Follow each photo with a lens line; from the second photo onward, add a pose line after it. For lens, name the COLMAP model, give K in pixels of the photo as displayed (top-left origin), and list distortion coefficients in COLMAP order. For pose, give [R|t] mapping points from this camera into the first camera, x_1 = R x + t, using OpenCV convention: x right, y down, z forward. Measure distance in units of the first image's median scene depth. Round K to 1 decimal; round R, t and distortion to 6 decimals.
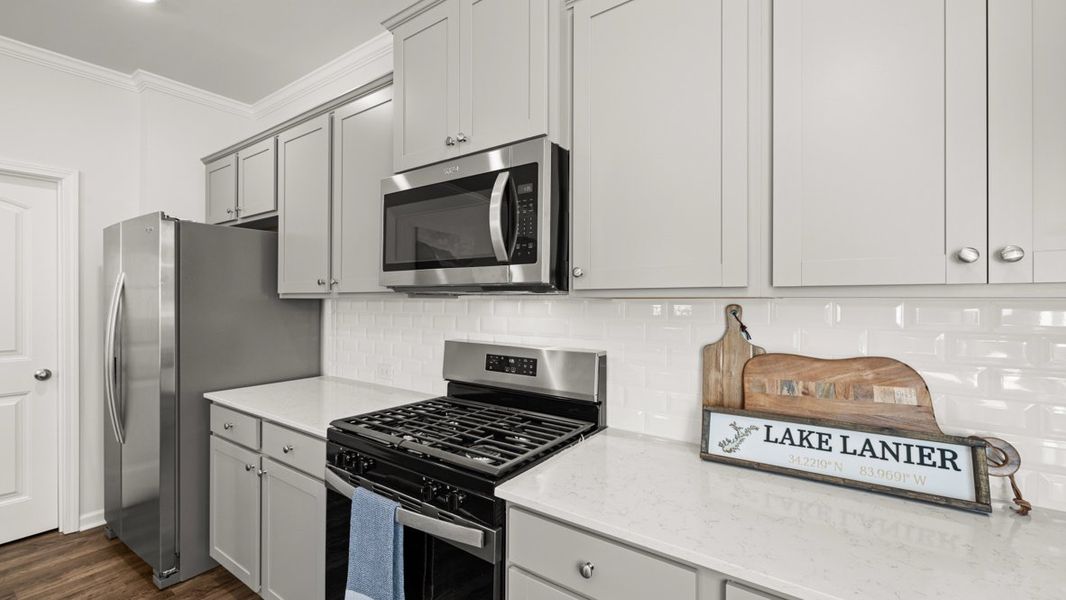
lens RADIAL K [[452.5, 0, 535.8], [0, 452.5, 297.6], [0, 0, 1]] dist [-0.002607, -0.000262]
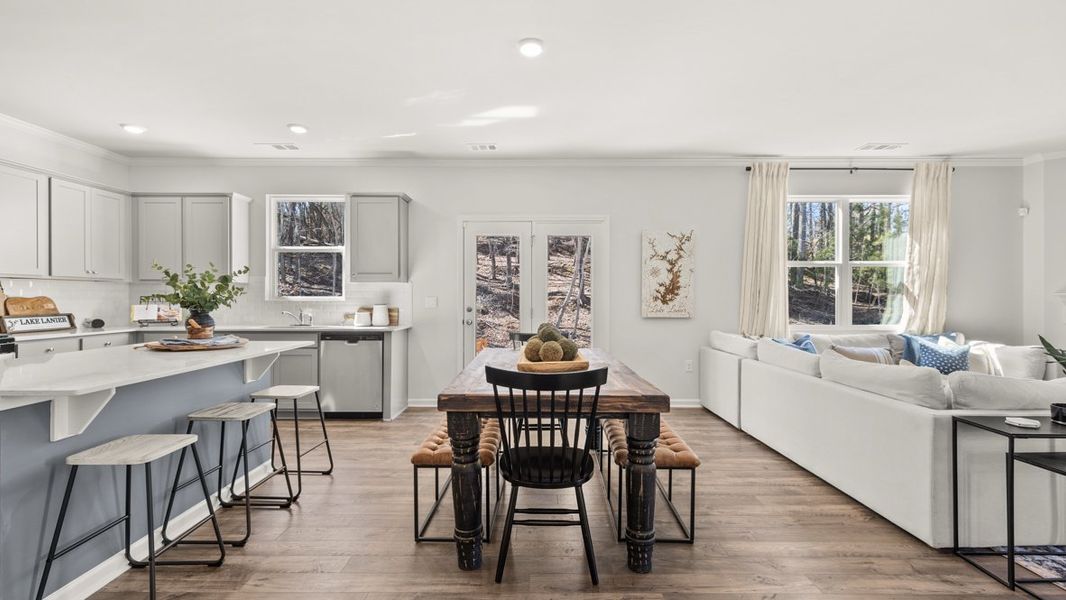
lens RADIAL K [[452.5, 0, 535.8], [0, 452.5, 297.6], [0, 0, 1]] dist [-0.002607, -0.000262]
pose [[-0.574935, -0.004788, 0.818185, -4.042269], [-0.007518, 0.999972, 0.000569, 0.103090], [-0.818165, -0.005824, -0.574954, -0.118443]]
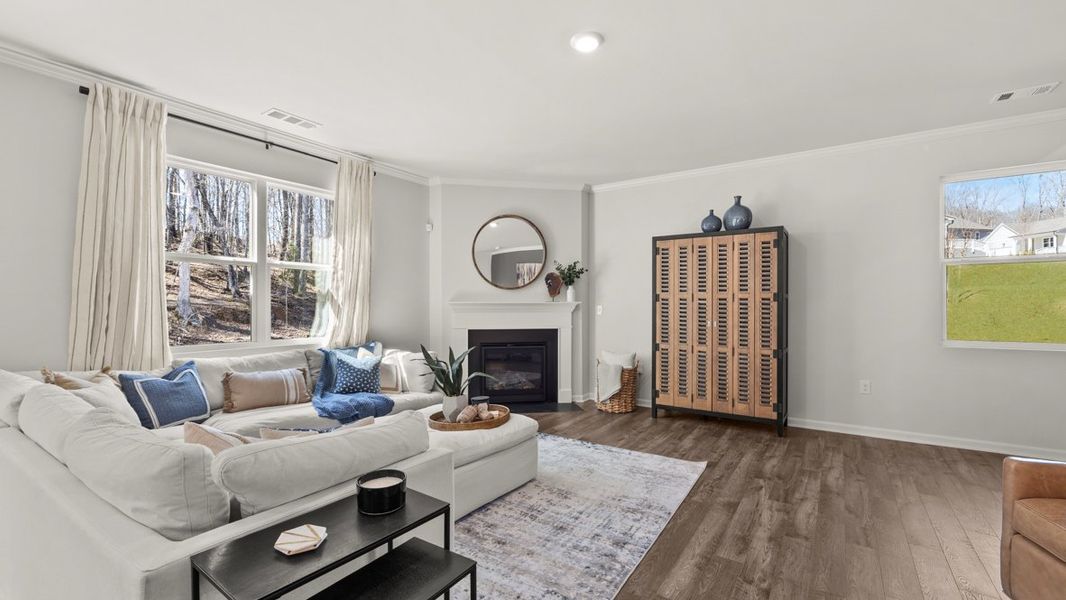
lens RADIAL K [[452.5, 0, 535.8], [0, 452.5, 297.6], [0, 0, 1]] dist [-0.002607, -0.000262]
pose [[-0.999475, -0.003269, -0.032236, -4.152395], [-0.002563, 0.999757, -0.021893, 0.087568], [0.032300, -0.021799, -0.999240, -1.551615]]
